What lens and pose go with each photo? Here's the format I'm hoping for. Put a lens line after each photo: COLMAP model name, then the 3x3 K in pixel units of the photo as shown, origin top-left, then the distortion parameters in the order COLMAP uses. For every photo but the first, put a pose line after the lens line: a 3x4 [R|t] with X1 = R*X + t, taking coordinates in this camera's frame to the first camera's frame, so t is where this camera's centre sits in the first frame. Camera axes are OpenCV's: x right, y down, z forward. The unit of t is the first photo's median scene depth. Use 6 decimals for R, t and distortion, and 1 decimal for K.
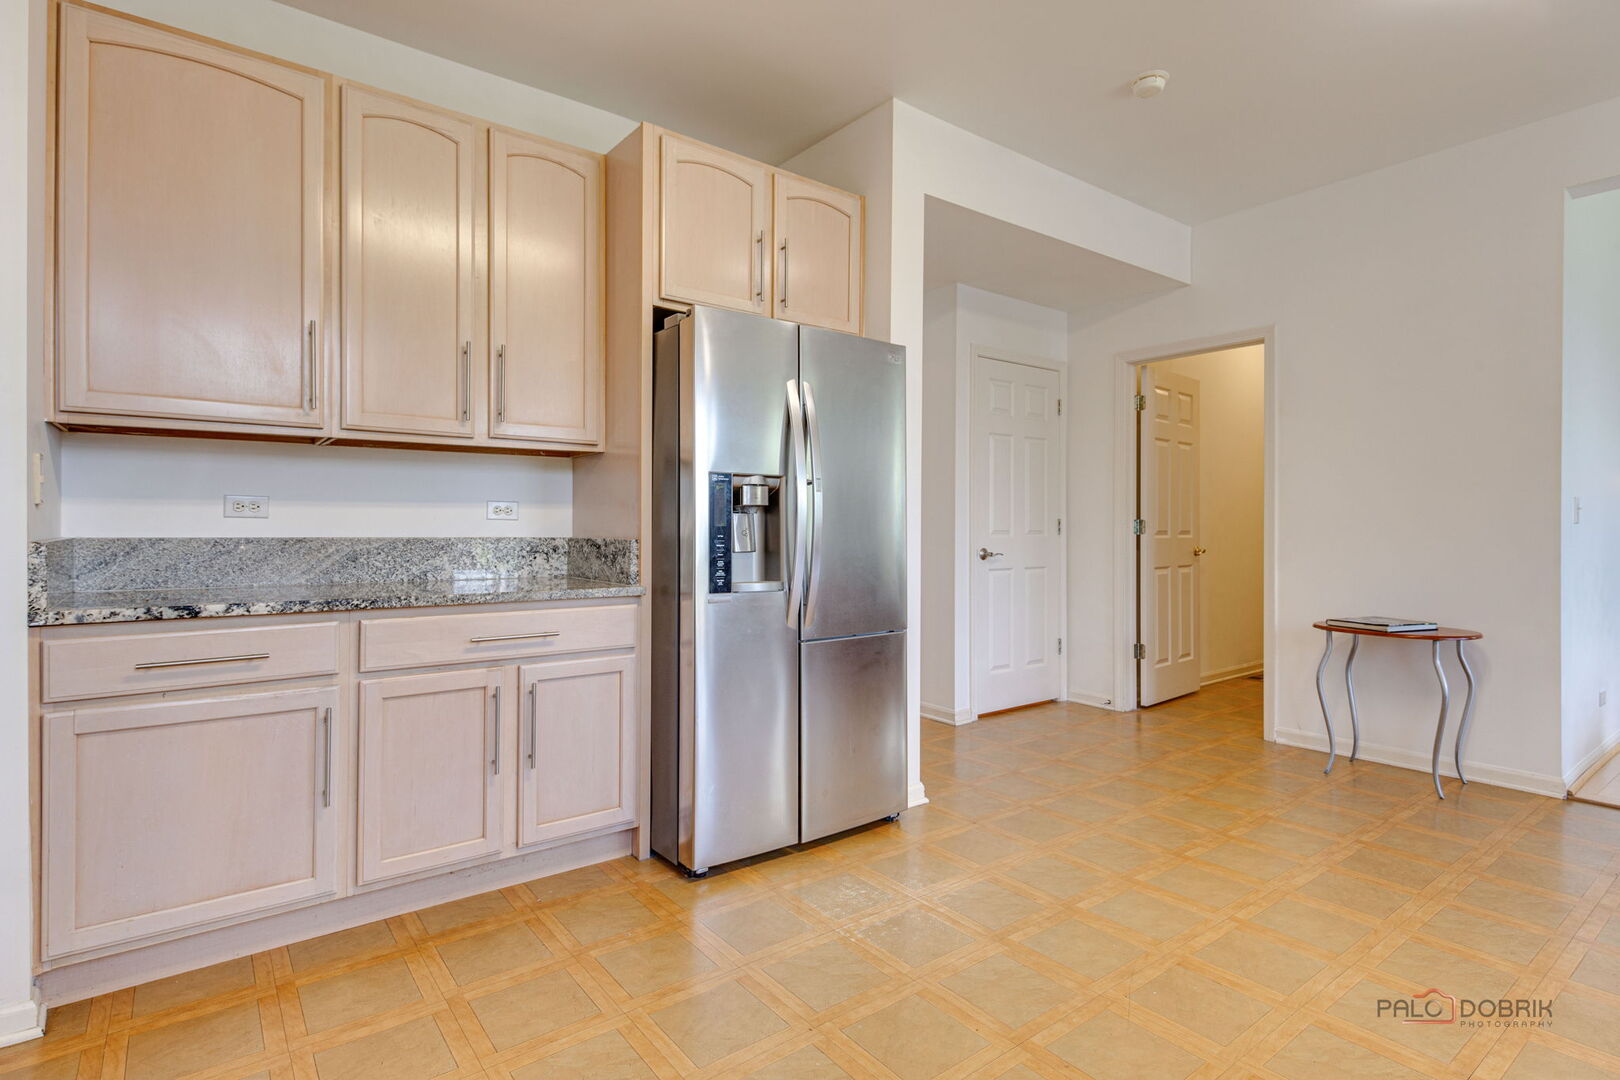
lens RADIAL K [[788.1, 0, 811.6], [0, 788.1, 521.8], [0, 0, 1]] dist [0.025150, -0.000122]
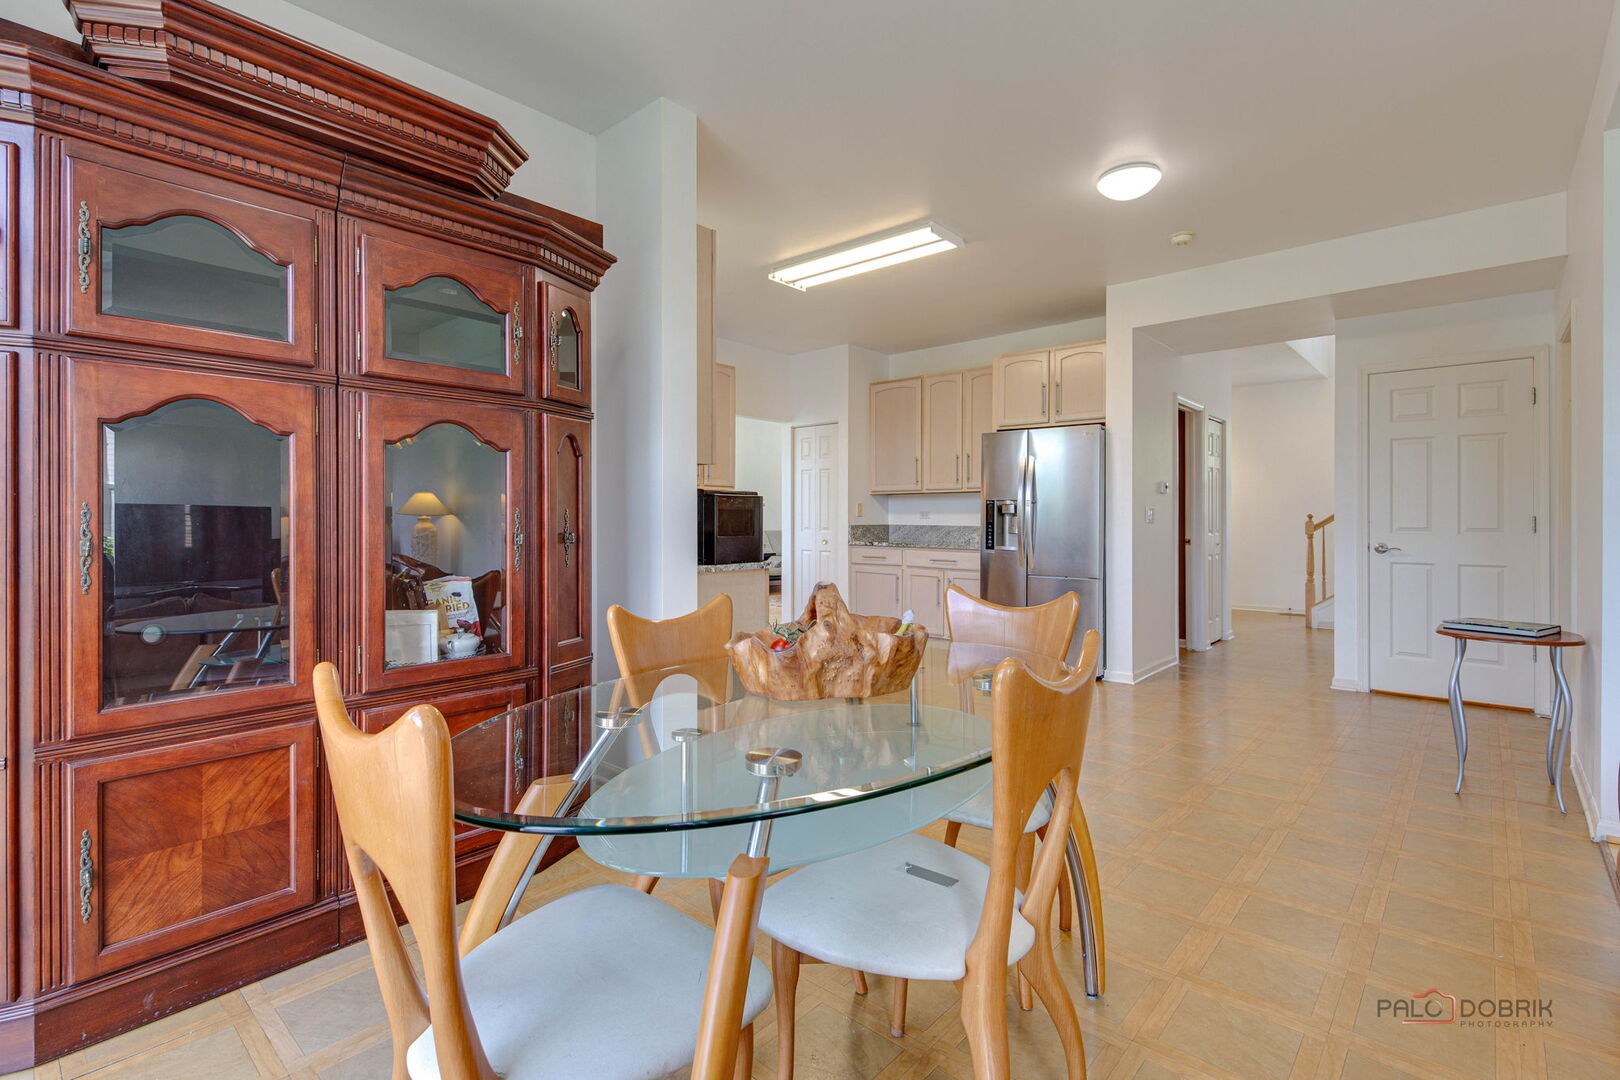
lens RADIAL K [[788.1, 0, 811.6], [0, 788.1, 521.8], [0, 0, 1]] dist [0.025150, -0.000122]
pose [[0.211695, 0.001562, -0.977335, 2.113282], [0.002658, 0.999994, 0.002174, -0.001210], [0.977332, -0.003058, 0.211689, -0.056190]]
